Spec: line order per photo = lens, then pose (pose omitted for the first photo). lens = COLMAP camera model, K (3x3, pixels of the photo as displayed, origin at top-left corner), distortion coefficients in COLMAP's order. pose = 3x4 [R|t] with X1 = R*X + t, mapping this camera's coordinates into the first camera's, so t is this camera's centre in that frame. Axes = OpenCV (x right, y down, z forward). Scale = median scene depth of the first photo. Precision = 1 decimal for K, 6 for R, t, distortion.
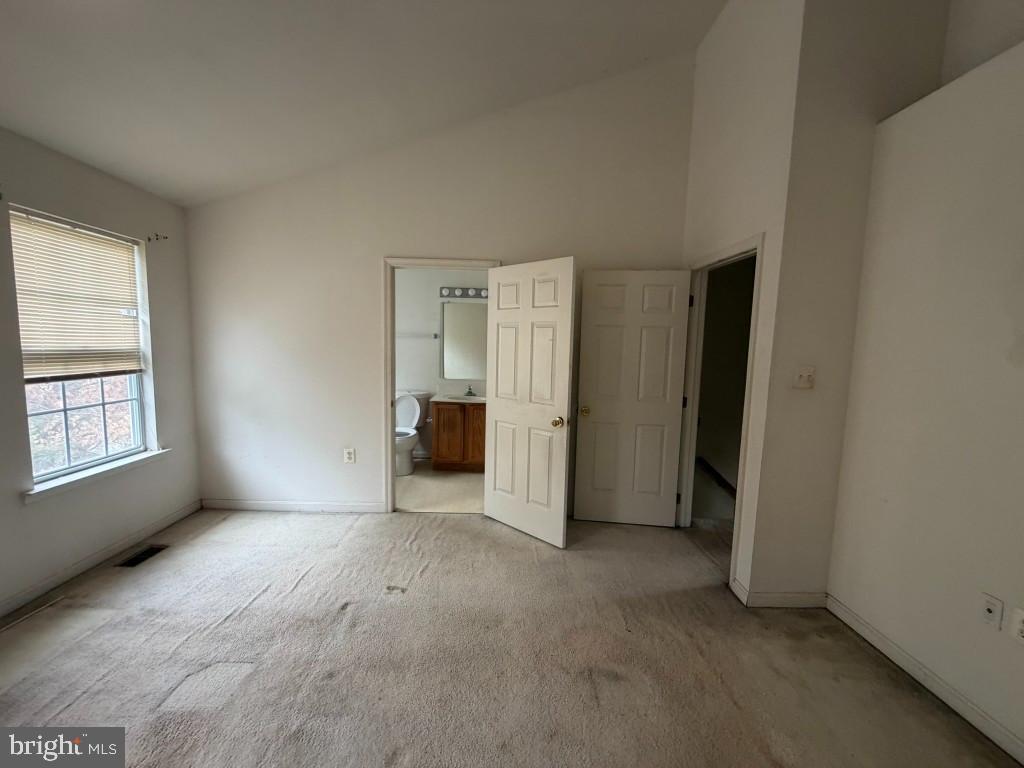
lens RADIAL K [[410.8, 0, 508.9], [0, 410.8, 377.2], [0, 0, 1]] dist [0.000596, 0.000532]
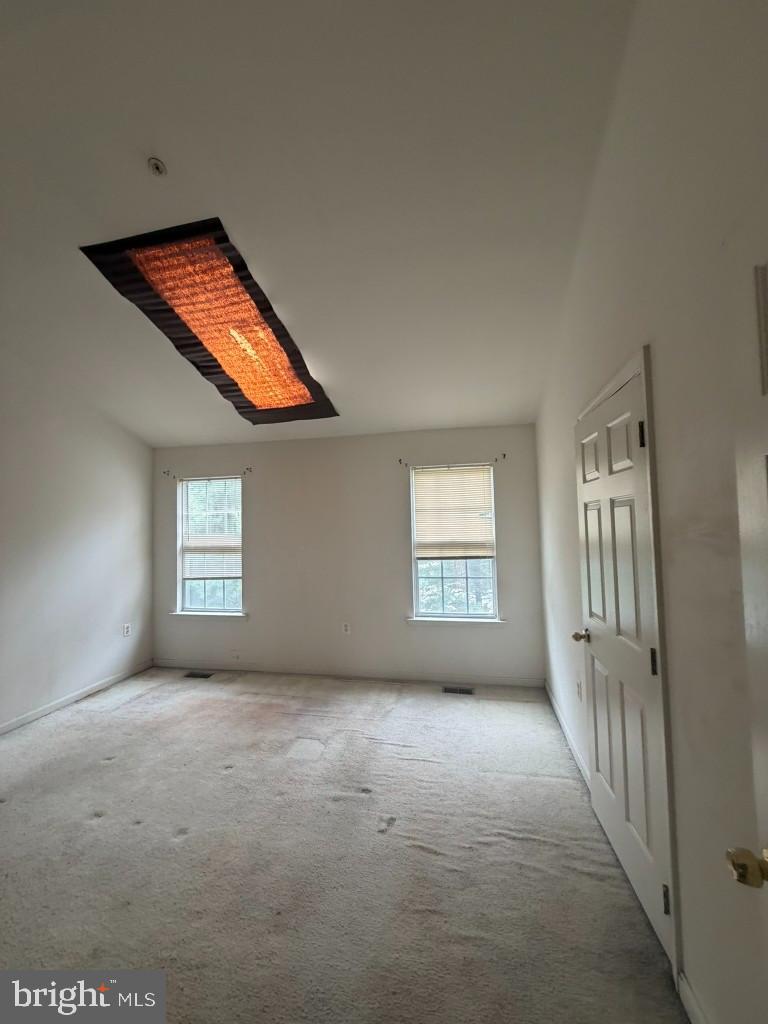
lens RADIAL K [[410.8, 0, 384.8], [0, 410.8, 511.0], [0, 0, 1]] dist [0.000596, 0.000532]
pose [[-0.228730, -0.050080, -0.972201, 0.576135], [-0.054126, 0.997785, -0.038664, -0.108649], [0.971984, 0.043778, -0.230934, 1.106773]]
